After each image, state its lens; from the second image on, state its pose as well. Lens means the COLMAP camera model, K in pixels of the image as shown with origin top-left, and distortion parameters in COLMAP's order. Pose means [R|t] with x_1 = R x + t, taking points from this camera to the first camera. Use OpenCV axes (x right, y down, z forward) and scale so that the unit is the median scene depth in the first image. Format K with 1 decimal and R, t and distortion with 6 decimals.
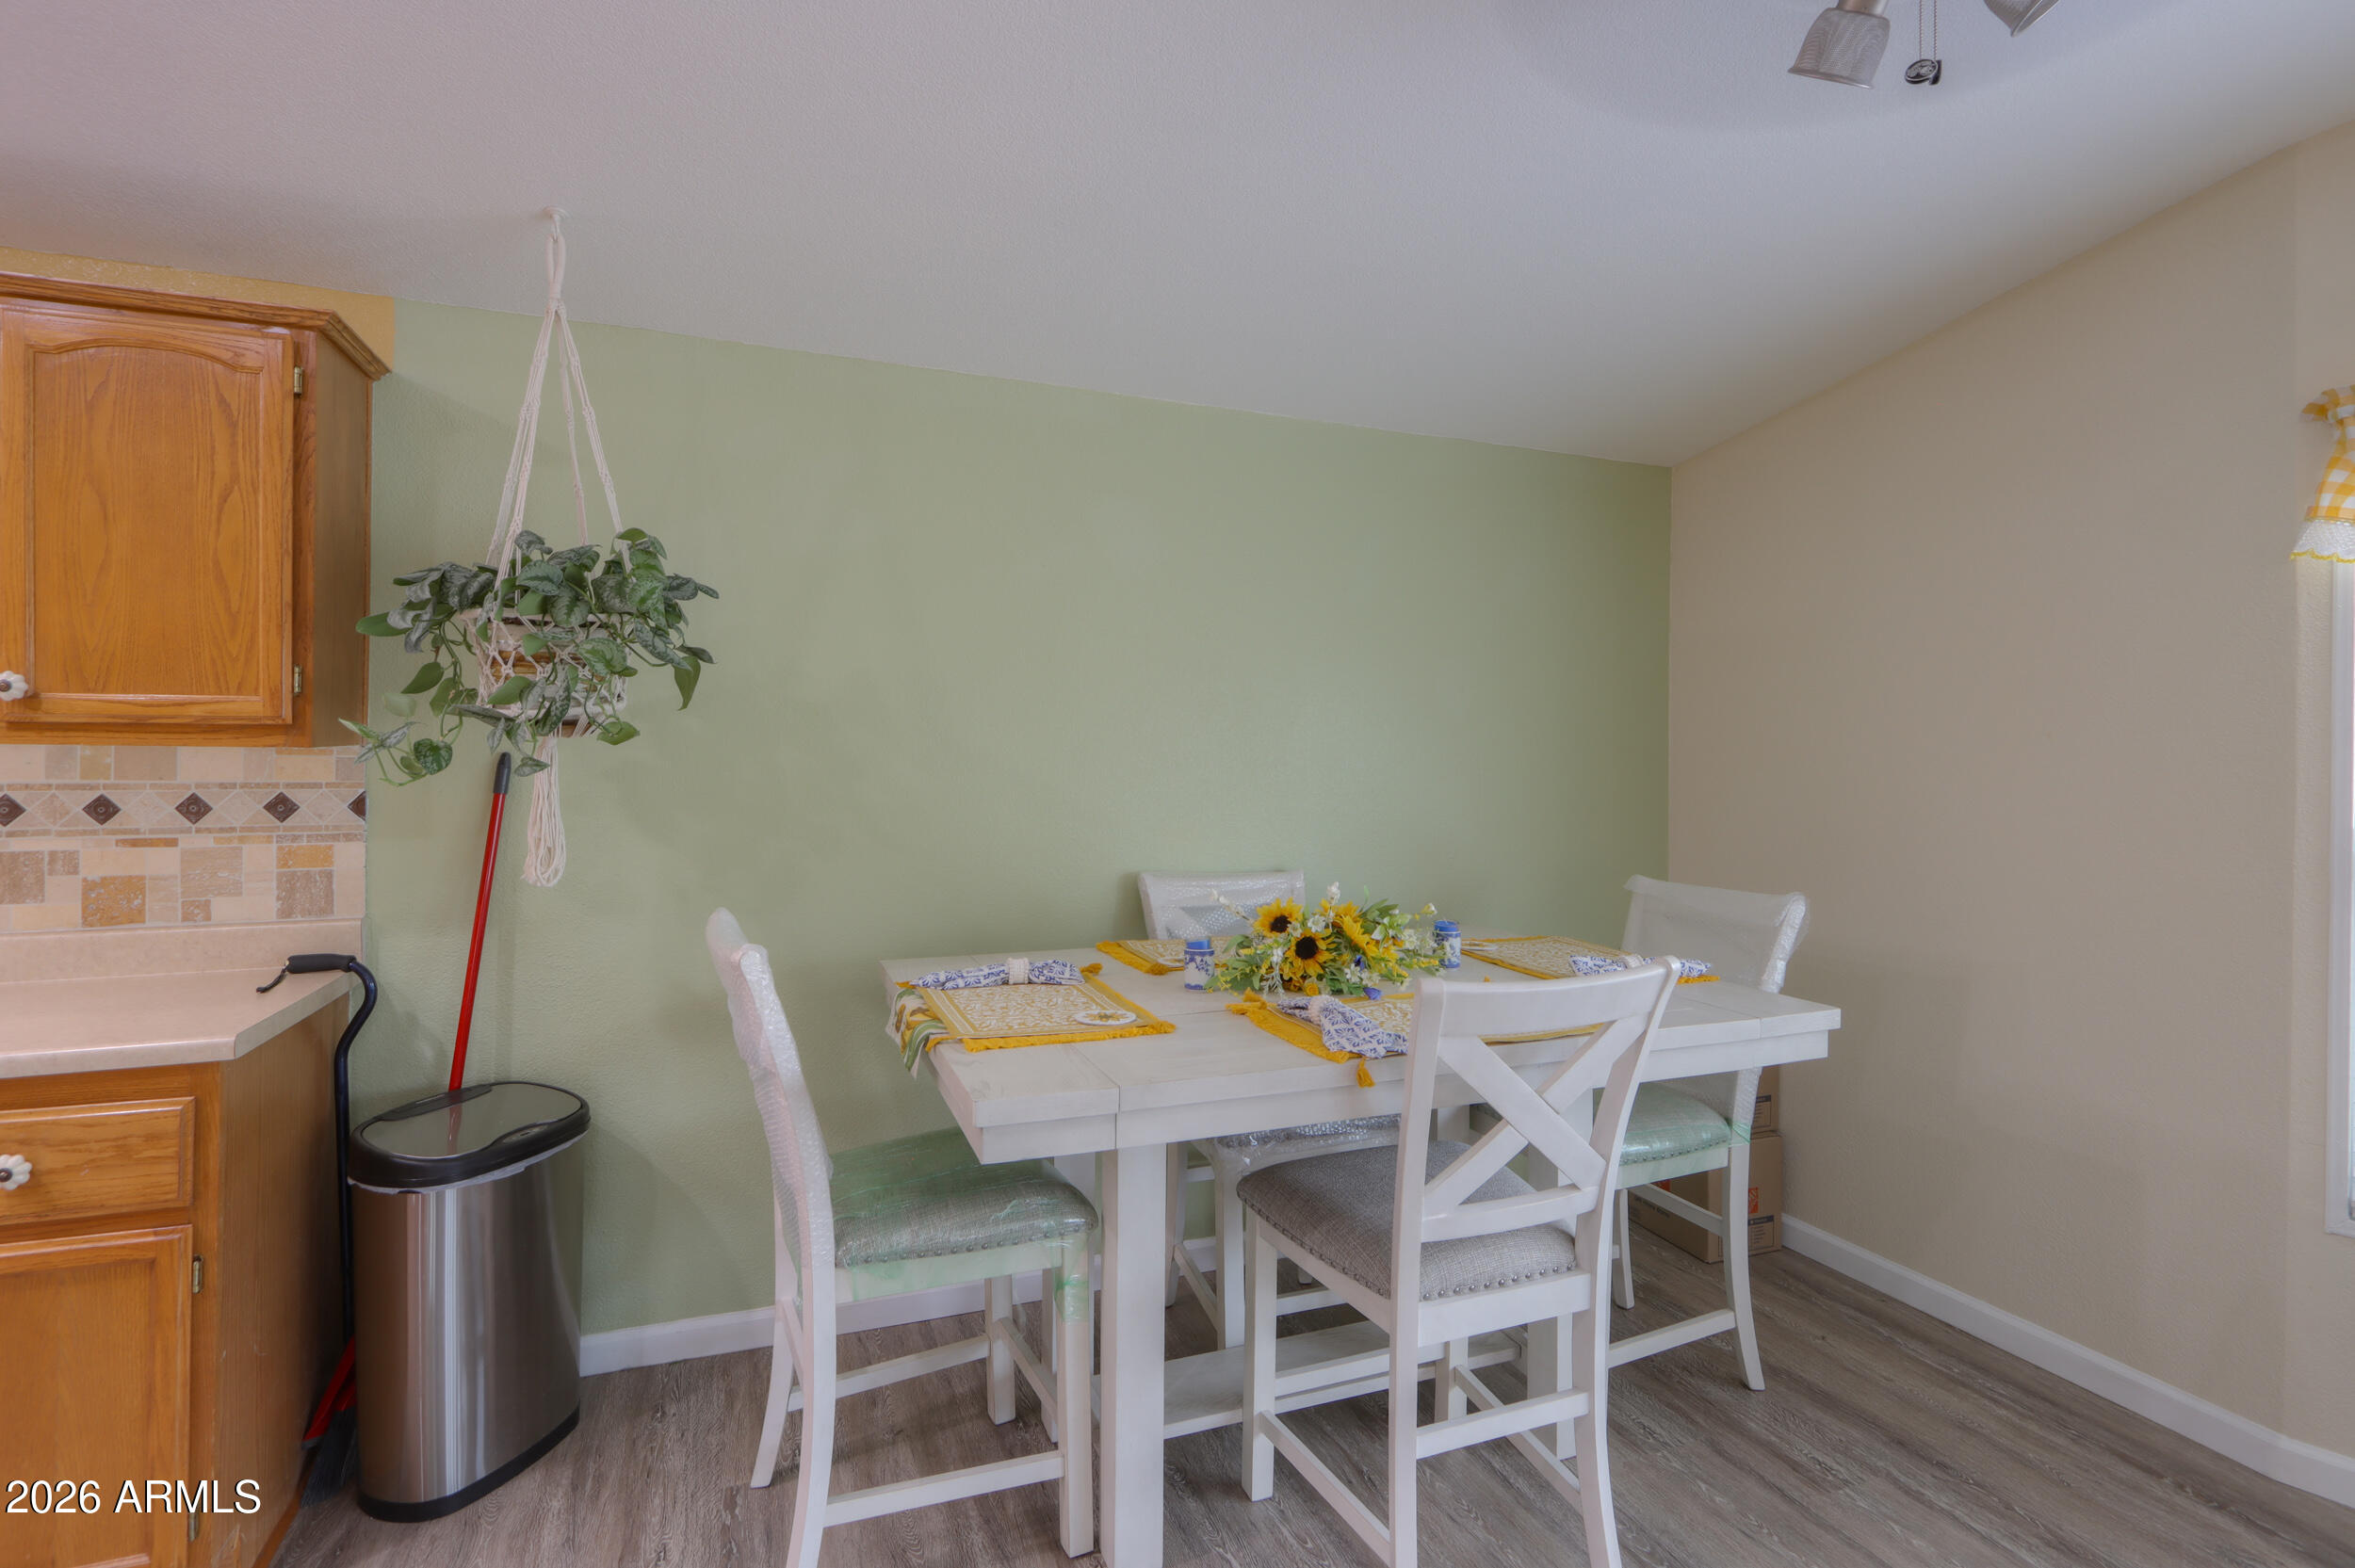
lens RADIAL K [[1140.7, 0, 1195.5], [0, 1140.7, 748.6], [0, 0, 1]] dist [-0.013750, 0.000500]
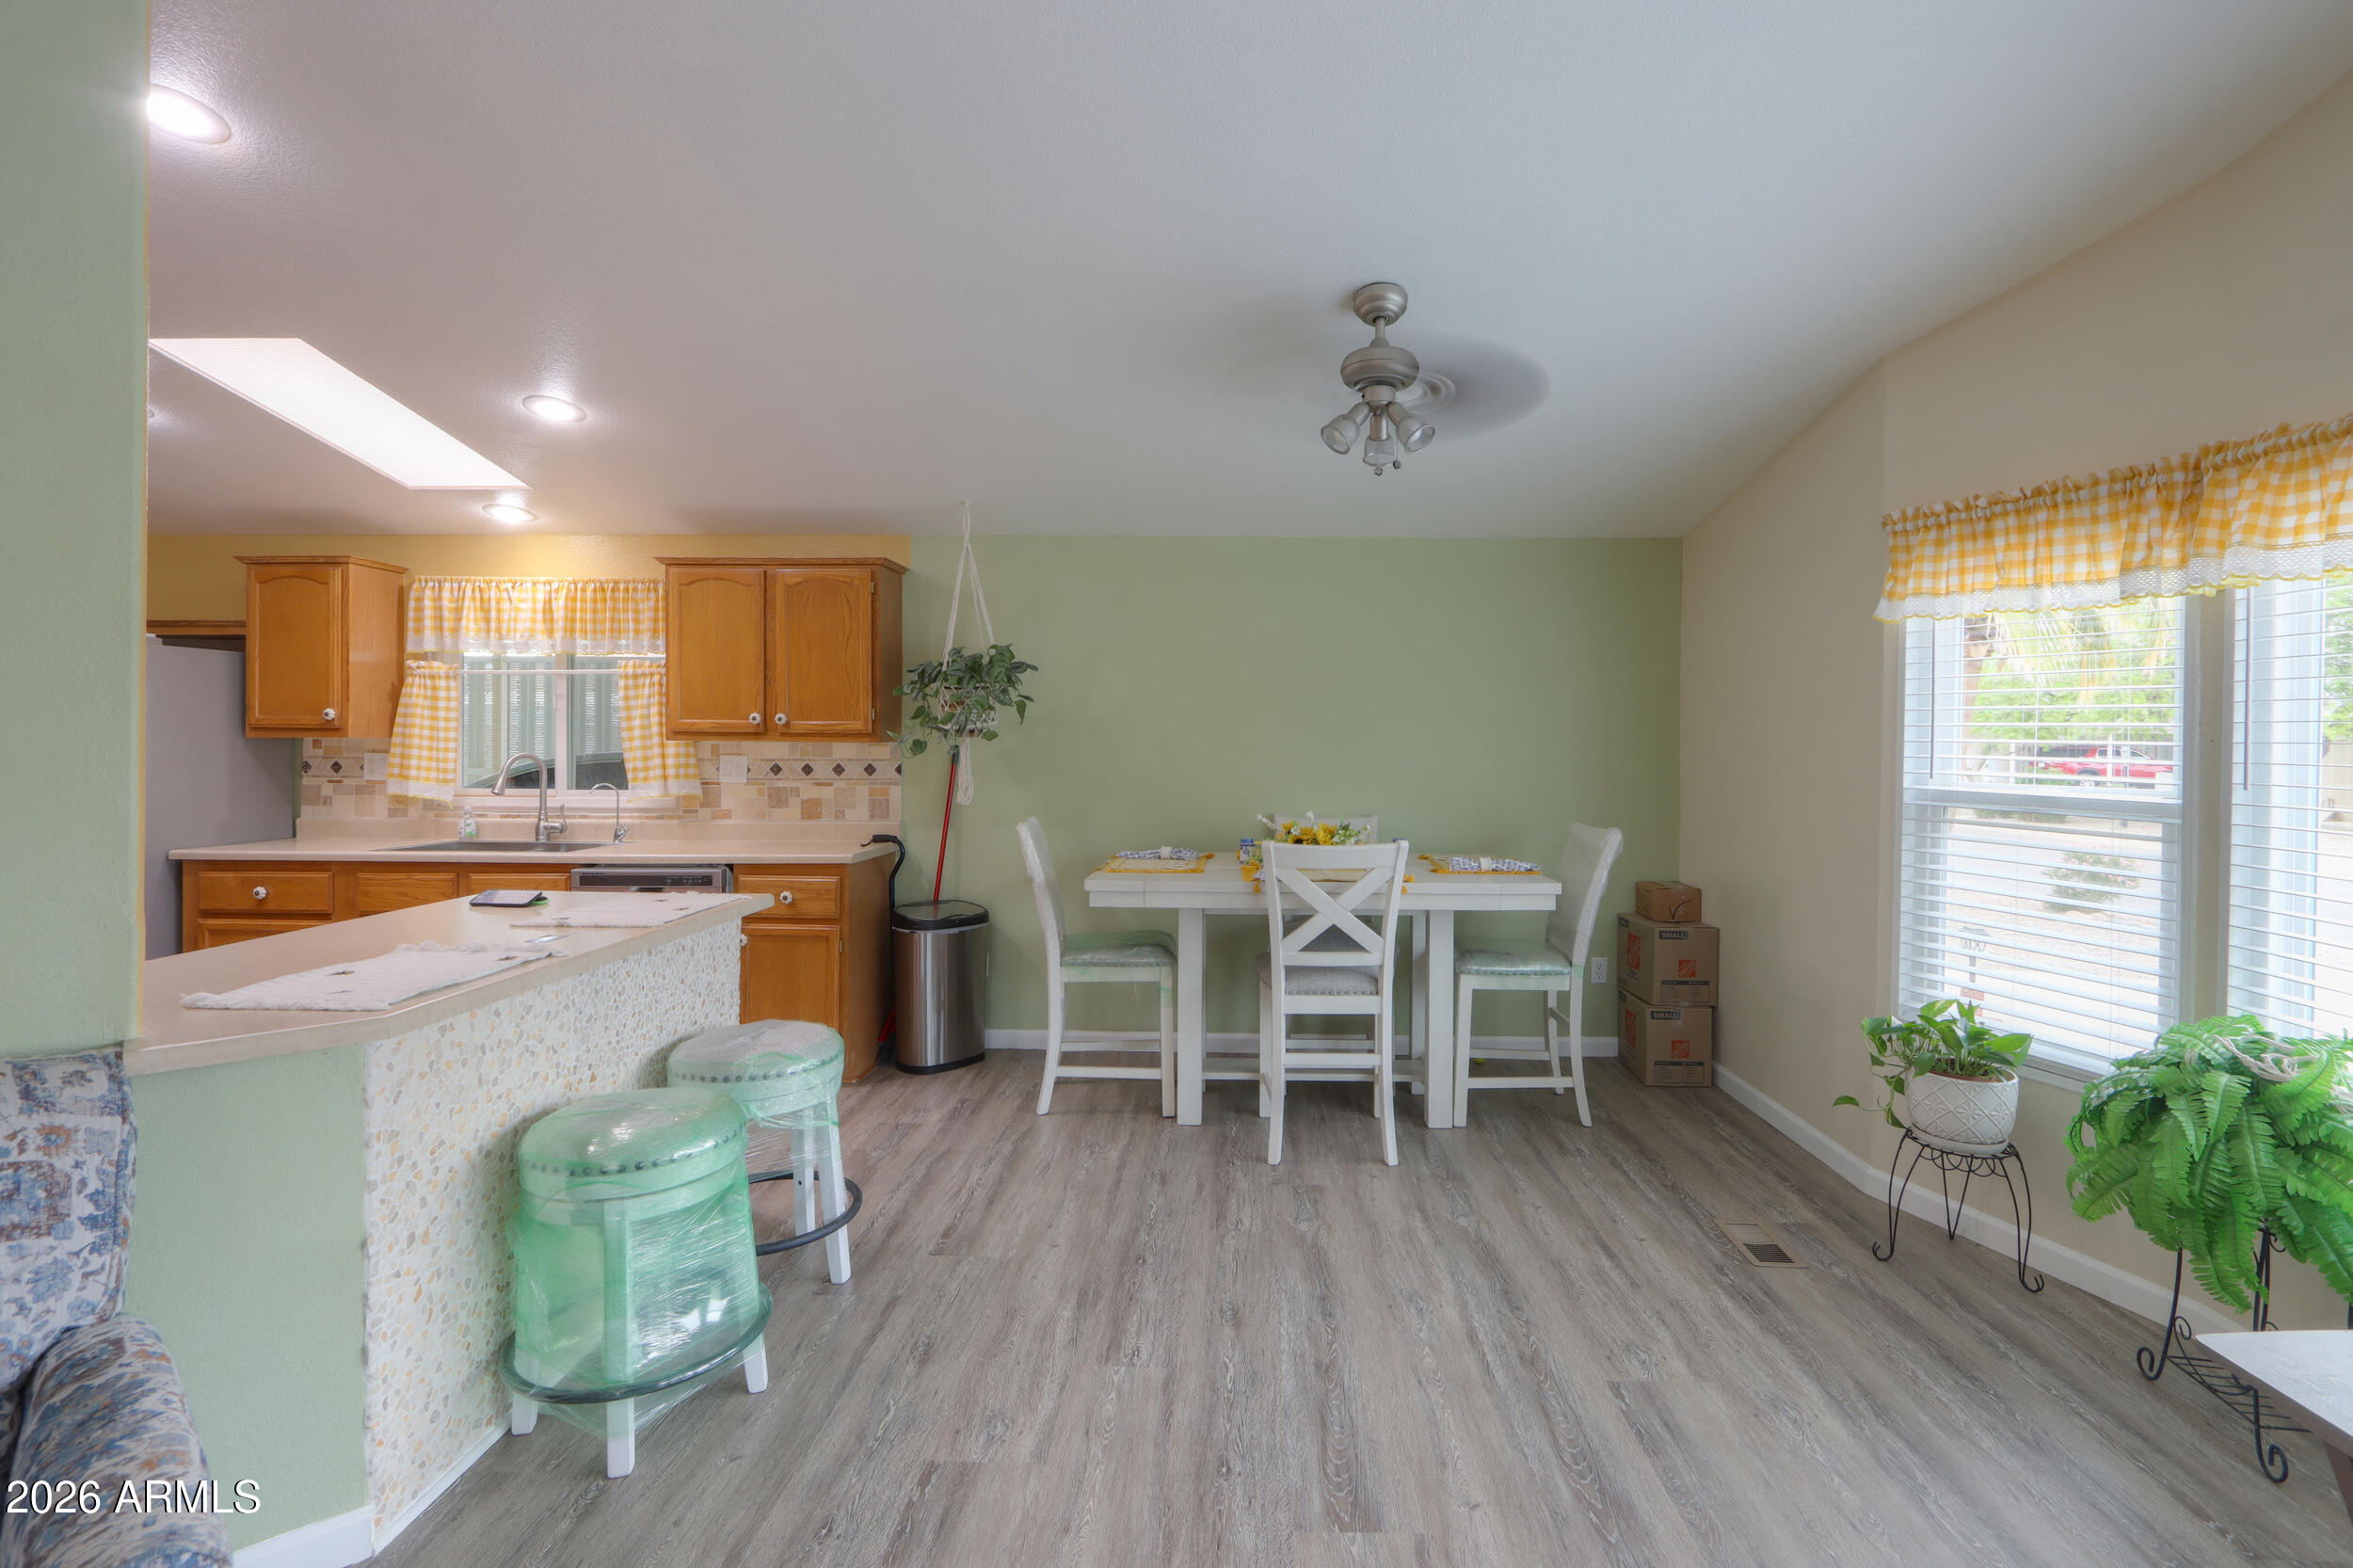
lens RADIAL K [[1139.8, 0, 1194.5], [0, 1139.8, 748.6], [0, 0, 1]] dist [-0.013750, 0.000500]
pose [[0.913748, -0.003159, -0.406270, 0.744139], [0.006412, 0.999957, 0.006644, -0.000223], [0.406232, -0.008676, 0.913729, -0.854937]]
